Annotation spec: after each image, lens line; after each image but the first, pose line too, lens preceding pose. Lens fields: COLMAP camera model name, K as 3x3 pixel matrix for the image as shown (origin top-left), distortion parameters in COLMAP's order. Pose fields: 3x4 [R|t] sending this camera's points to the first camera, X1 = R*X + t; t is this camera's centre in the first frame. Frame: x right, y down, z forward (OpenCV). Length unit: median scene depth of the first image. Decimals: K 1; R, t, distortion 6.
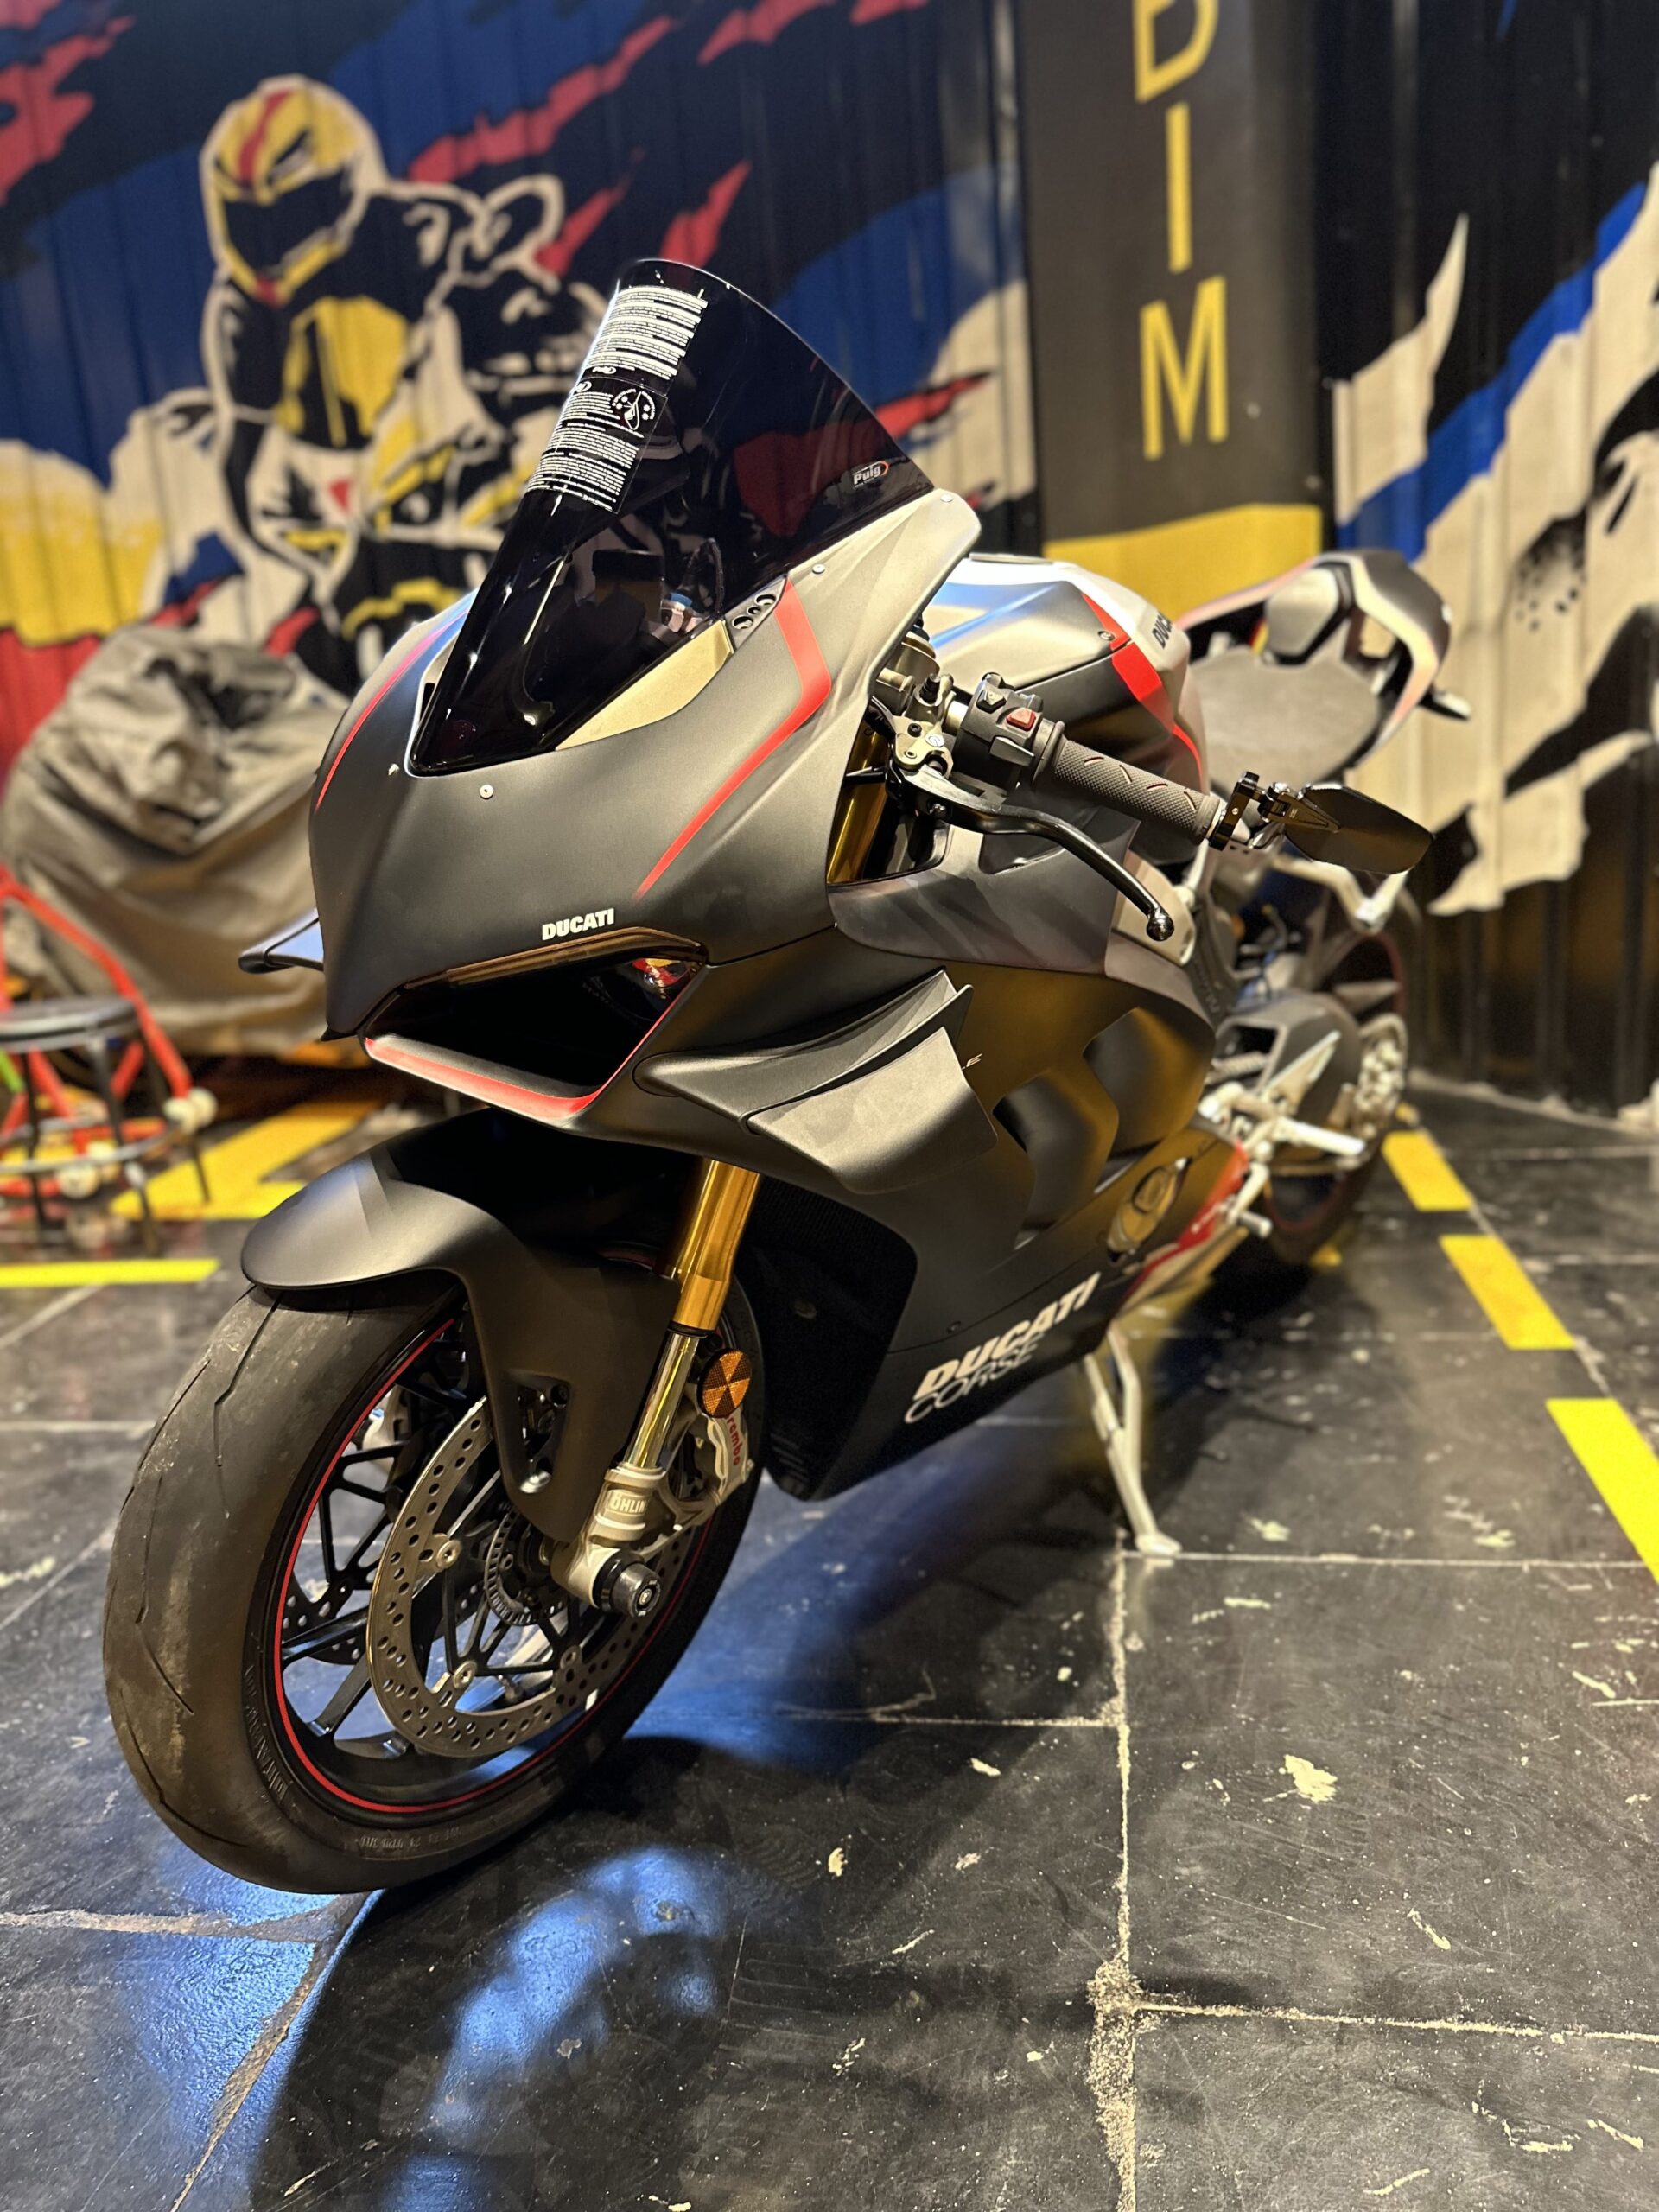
lens RADIAL K [[1595.5, 0, 848.6], [0, 1595.5, 1105.6], [0, 0, 1]] dist [0.013468, -0.037727]
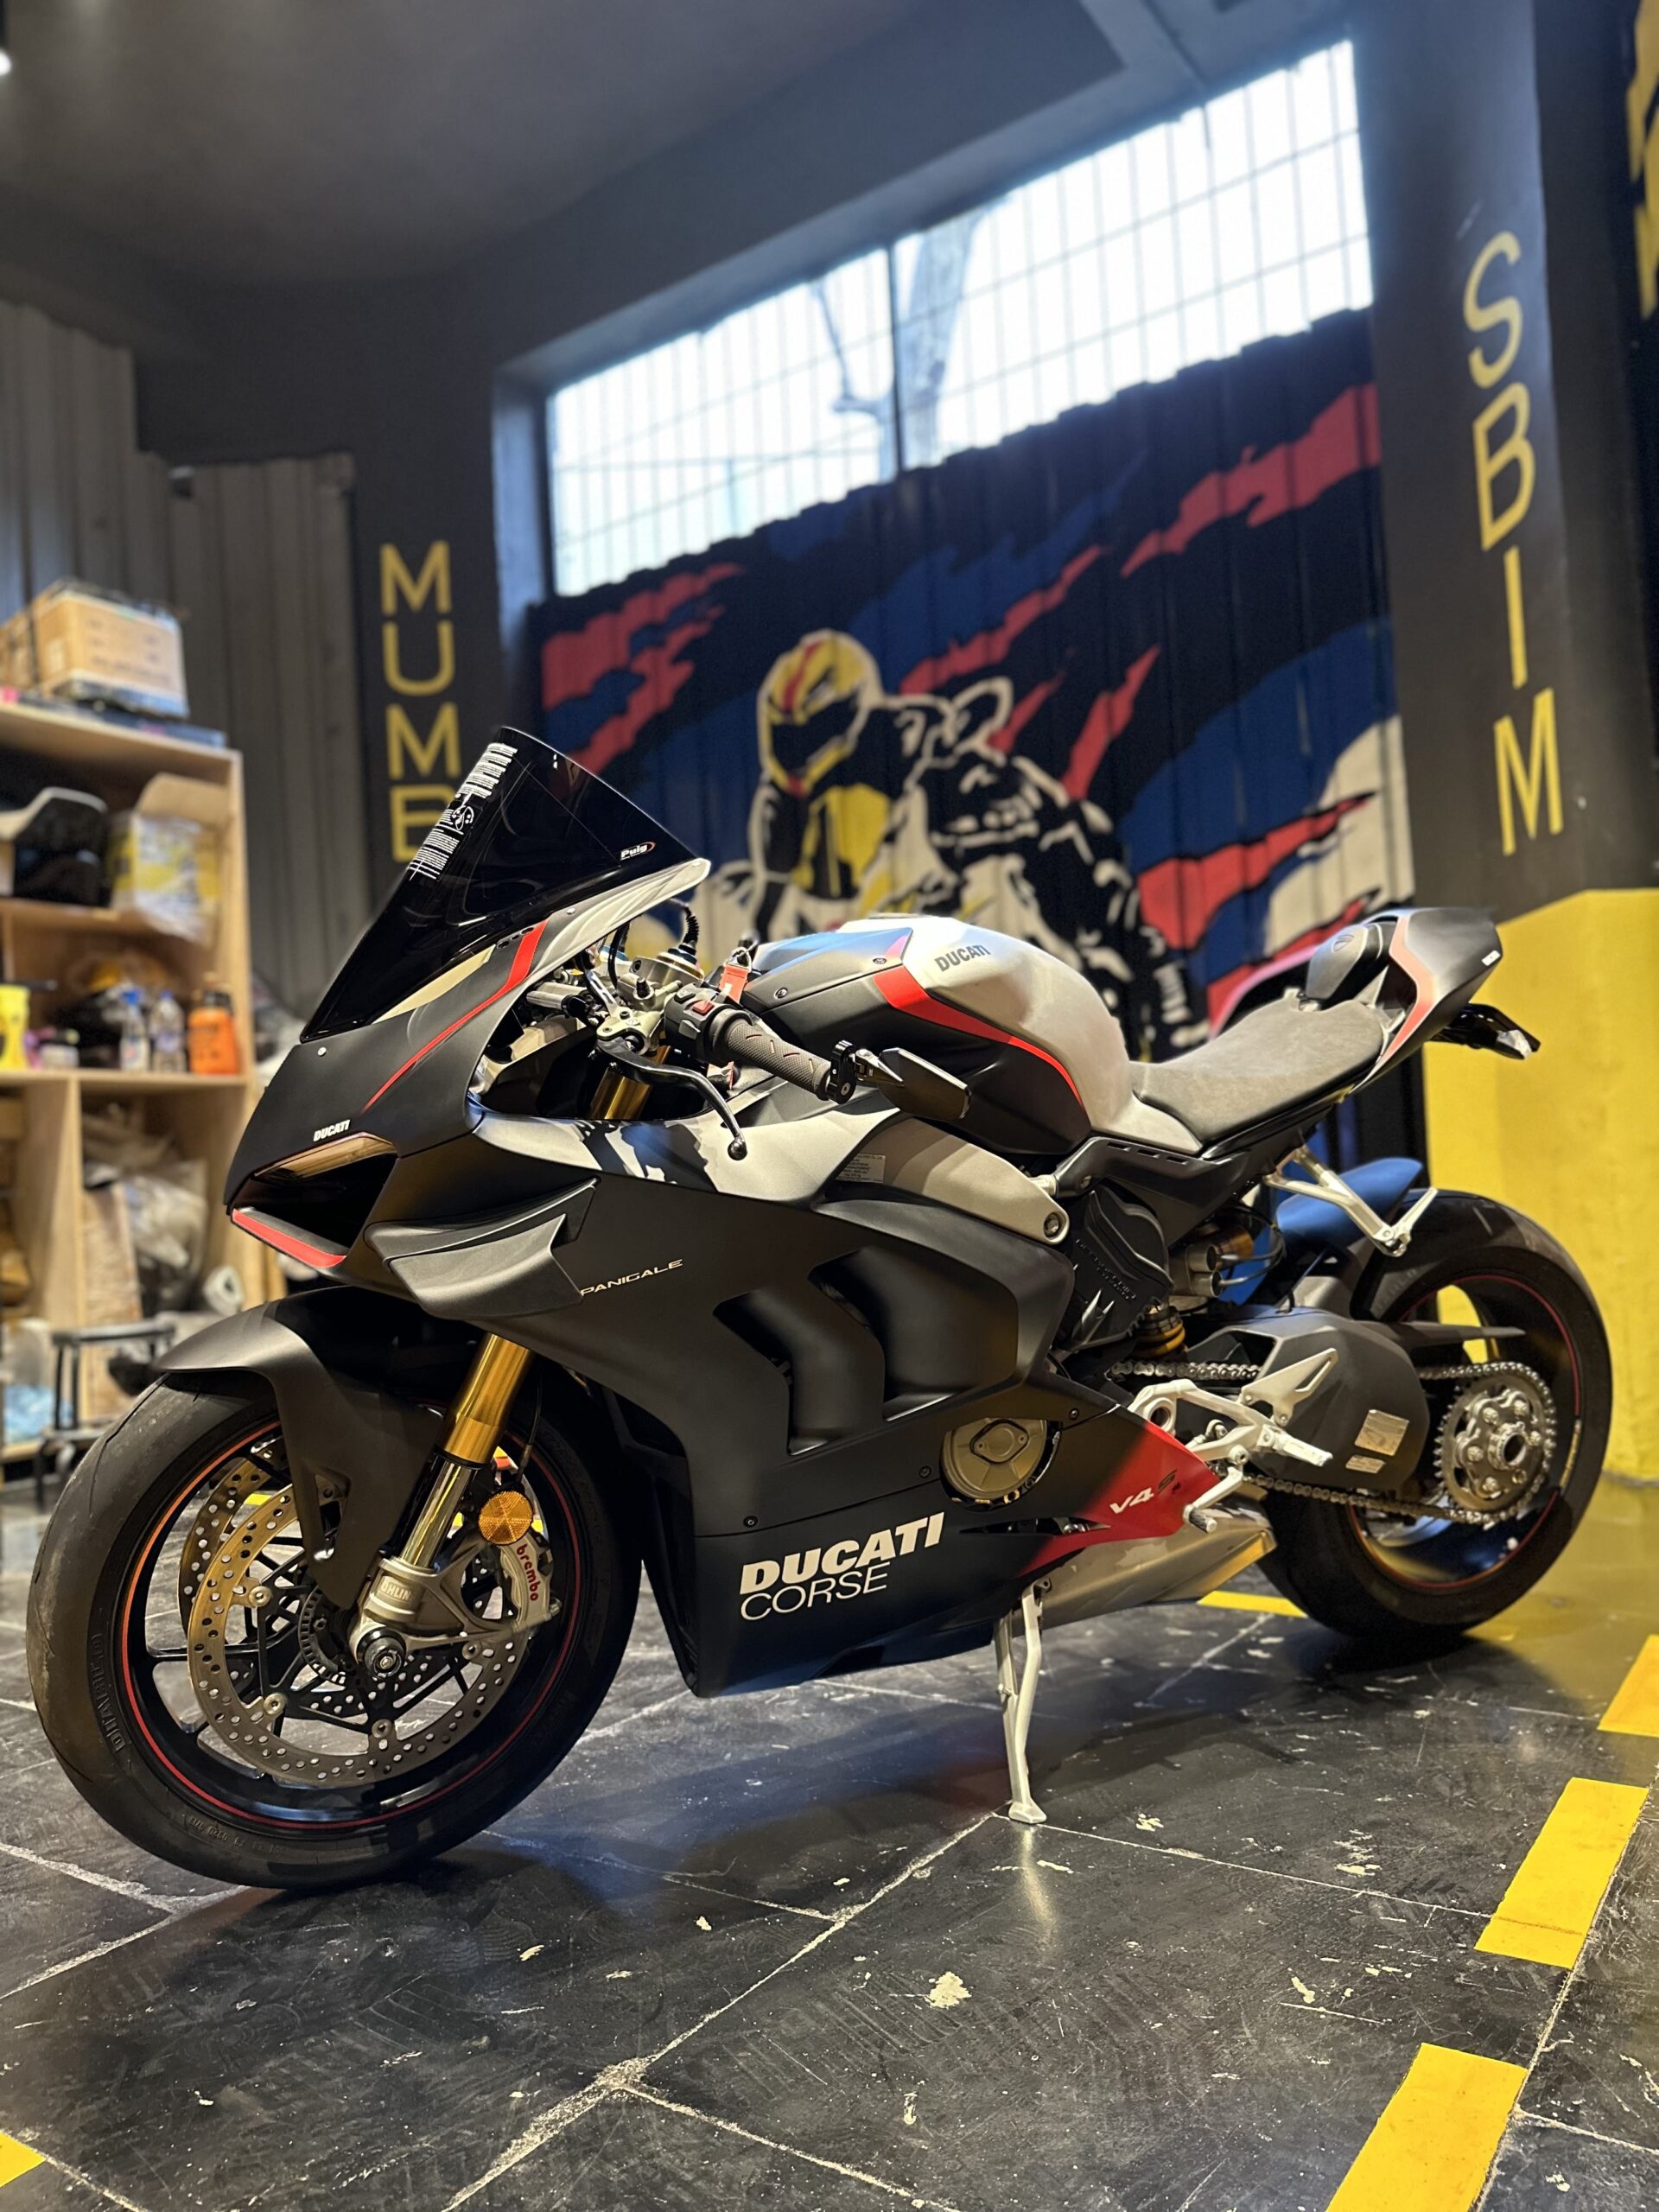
lens RADIAL K [[1595.5, 0, 827.0], [0, 1595.5, 1115.3], [0, 0, 1]] dist [0.013468, -0.037727]
pose [[0.897306, -0.001612, -0.441405, 0.230287], [-0.114321, 0.965024, -0.235922, 0.043180], [0.426347, 0.262156, 0.865738, -0.026643]]
